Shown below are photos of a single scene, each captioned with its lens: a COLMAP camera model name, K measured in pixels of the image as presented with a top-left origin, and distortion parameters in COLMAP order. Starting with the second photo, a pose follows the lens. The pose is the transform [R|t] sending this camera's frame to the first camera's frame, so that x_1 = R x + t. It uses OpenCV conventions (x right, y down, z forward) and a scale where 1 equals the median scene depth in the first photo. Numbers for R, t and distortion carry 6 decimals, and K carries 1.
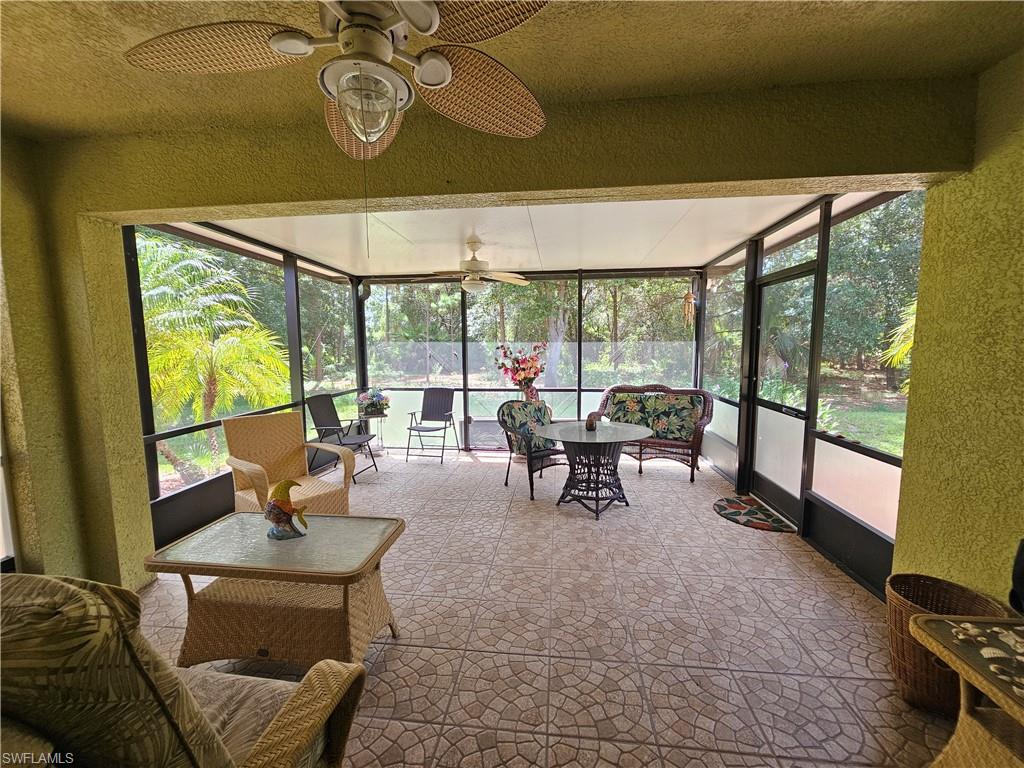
lens RADIAL K [[420.9, 0, 512.1], [0, 420.9, 386.9], [0, 0, 1]] dist [-0.003336, 0.000004]
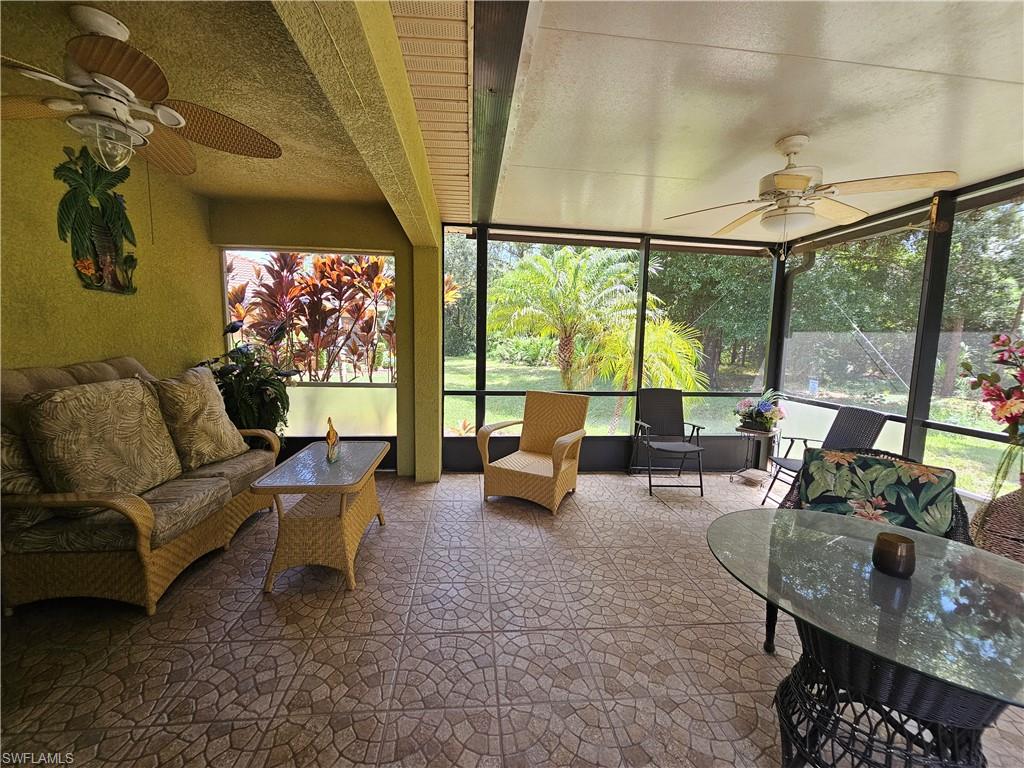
lens RADIAL K [[420.9, 0, 512.1], [0, 420.9, 386.9], [0, 0, 1]] dist [-0.003336, 0.000004]
pose [[0.209961, 0.119082, -0.970431, 0.318651], [-0.122884, 0.987898, 0.094639, -0.027451], [0.969957, 0.099380, 0.222053, 0.450279]]
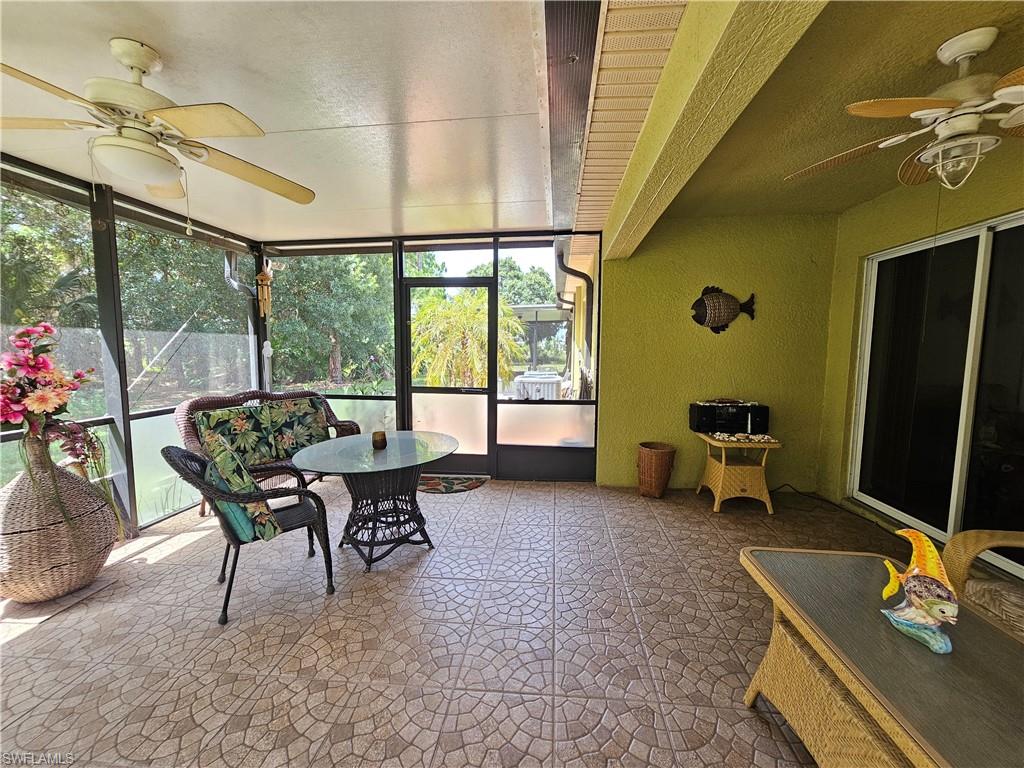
lens RADIAL K [[420.9, 0, 512.1], [0, 420.9, 386.9], [0, 0, 1]] dist [-0.003336, 0.000004]
pose [[-0.006555, -0.087738, 0.996122, -0.396650], [0.095774, 0.991509, 0.087962, -0.034483], [-0.995382, 0.095979, 0.001904, 0.554489]]
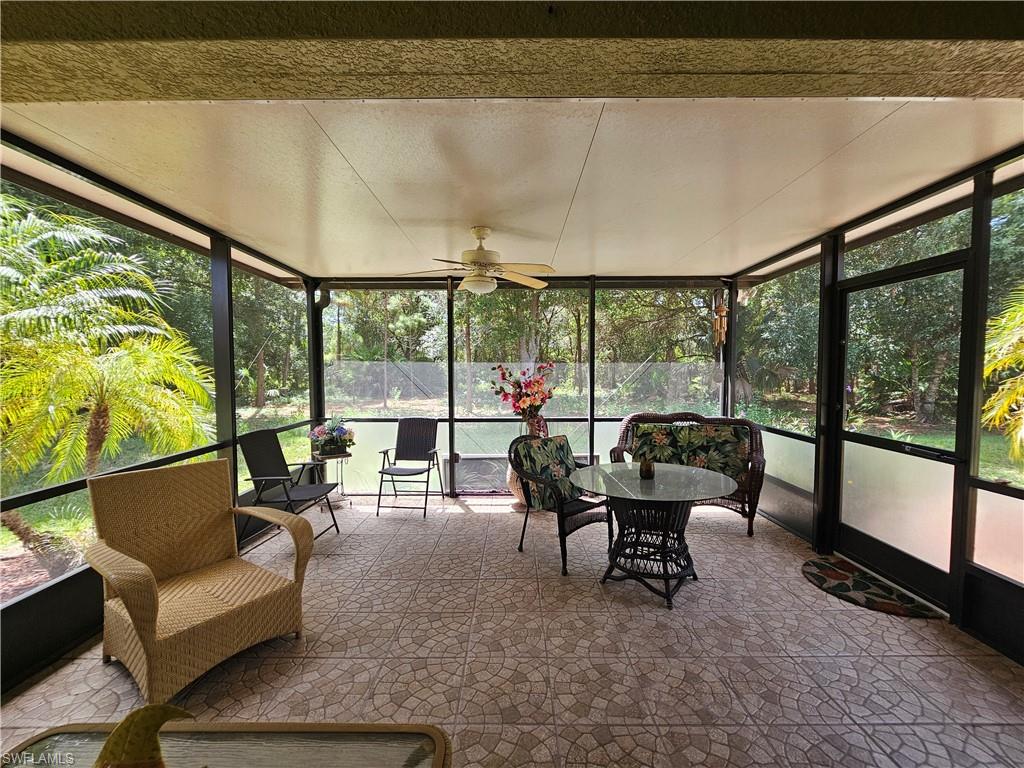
lens RADIAL K [[420.9, 0, 512.1], [0, 420.9, 386.9], [0, 0, 1]] dist [-0.003336, 0.000004]
pose [[0.994064, -0.000017, 0.108798, -0.093664], [0.006268, 0.998348, -0.057119, -0.011367], [-0.108617, 0.057462, 0.992421, 0.208673]]
